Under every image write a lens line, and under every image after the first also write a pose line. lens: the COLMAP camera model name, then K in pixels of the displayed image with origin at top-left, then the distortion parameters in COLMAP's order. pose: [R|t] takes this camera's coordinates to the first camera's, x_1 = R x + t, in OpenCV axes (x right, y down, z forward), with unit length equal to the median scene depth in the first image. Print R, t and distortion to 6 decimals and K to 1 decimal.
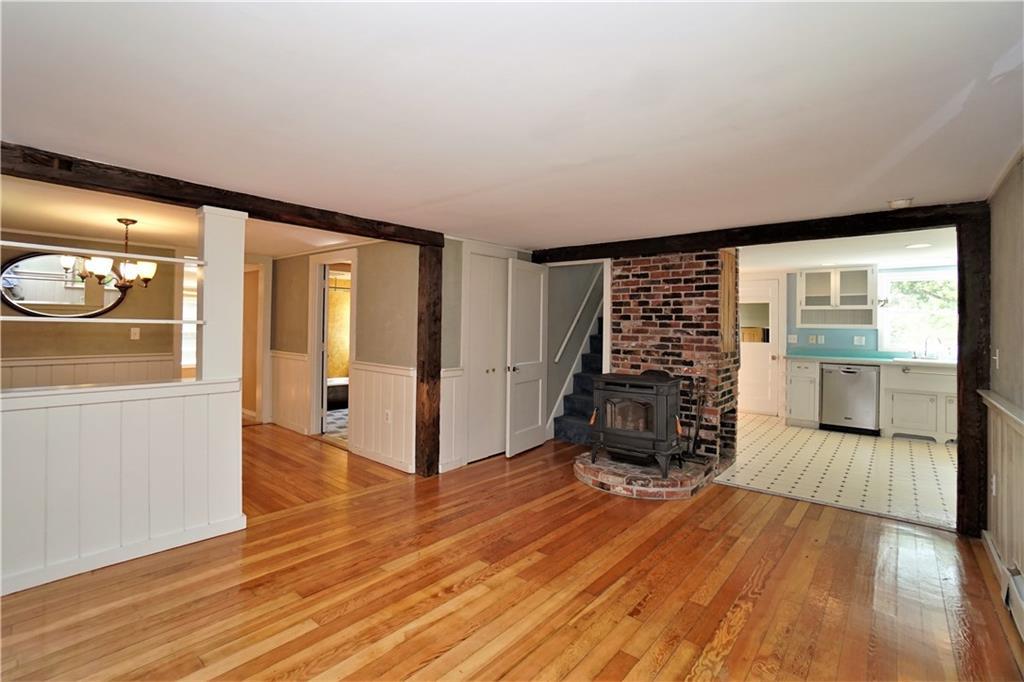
lens RADIAL K [[449.1, 0, 507.6], [0, 449.1, 332.6], [0, 0, 1]] dist [-0.000971, -0.000133]
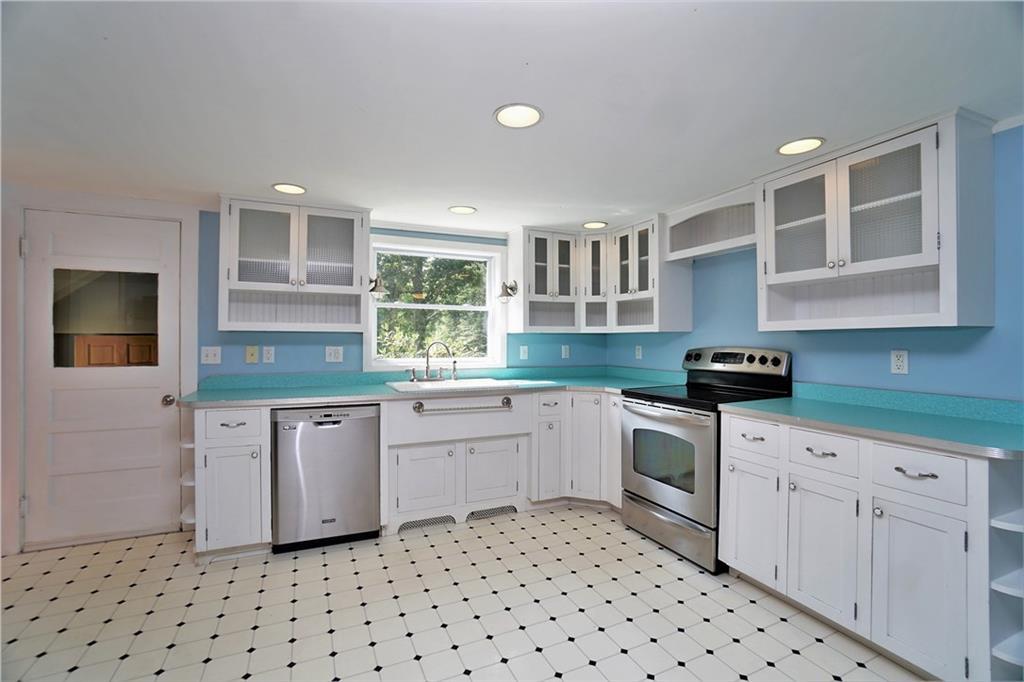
lens RADIAL K [[449.1, 0, 507.6], [0, 449.1, 339.1], [0, 0, 1]] dist [-0.000971, -0.000133]
pose [[0.420846, -0.003773, 0.907124, 0.379781], [0.002296, 0.999993, 0.003094, -0.000997], [-0.907129, 0.000781, 0.420851, 0.585302]]
